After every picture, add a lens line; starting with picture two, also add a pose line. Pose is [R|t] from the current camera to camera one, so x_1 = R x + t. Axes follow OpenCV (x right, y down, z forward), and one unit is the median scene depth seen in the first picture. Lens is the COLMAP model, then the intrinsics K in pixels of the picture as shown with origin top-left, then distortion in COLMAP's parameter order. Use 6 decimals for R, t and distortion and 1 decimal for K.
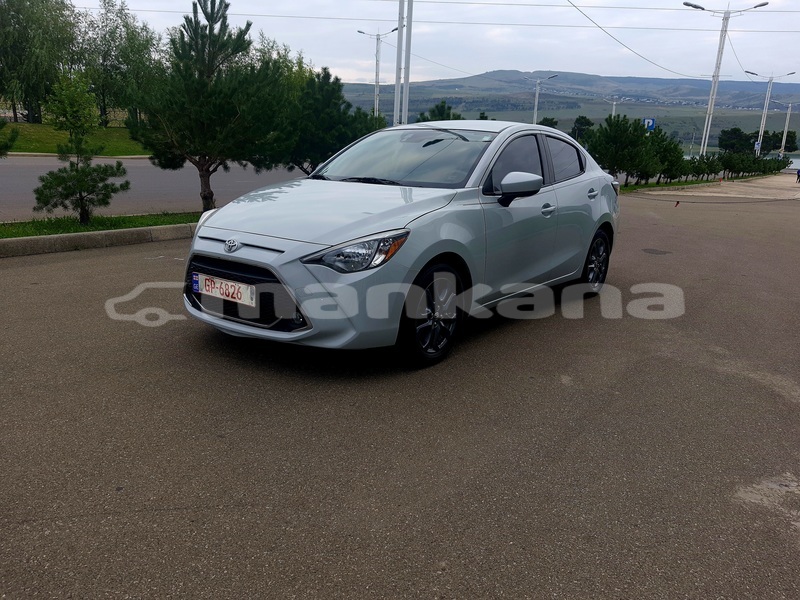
lens RADIAL K [[640.4, 0, 400.0], [0, 640.4, 300.0], [0, 0, 1]] dist [0.067446, -0.115551]
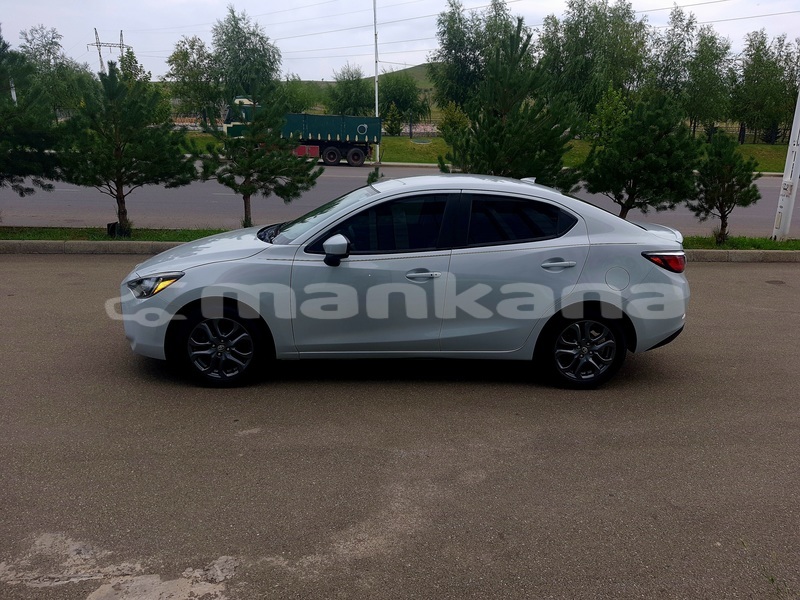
lens RADIAL K [[640.4, 0, 400.0], [0, 640.4, 300.0], [0, 0, 1]] dist [0.067446, -0.115551]
pose [[0.629640, 0.165170, -0.759126, 0.434013], [-0.172138, 0.982511, 0.070997, -0.076908], [0.757576, 0.085972, 0.647060, 0.171954]]
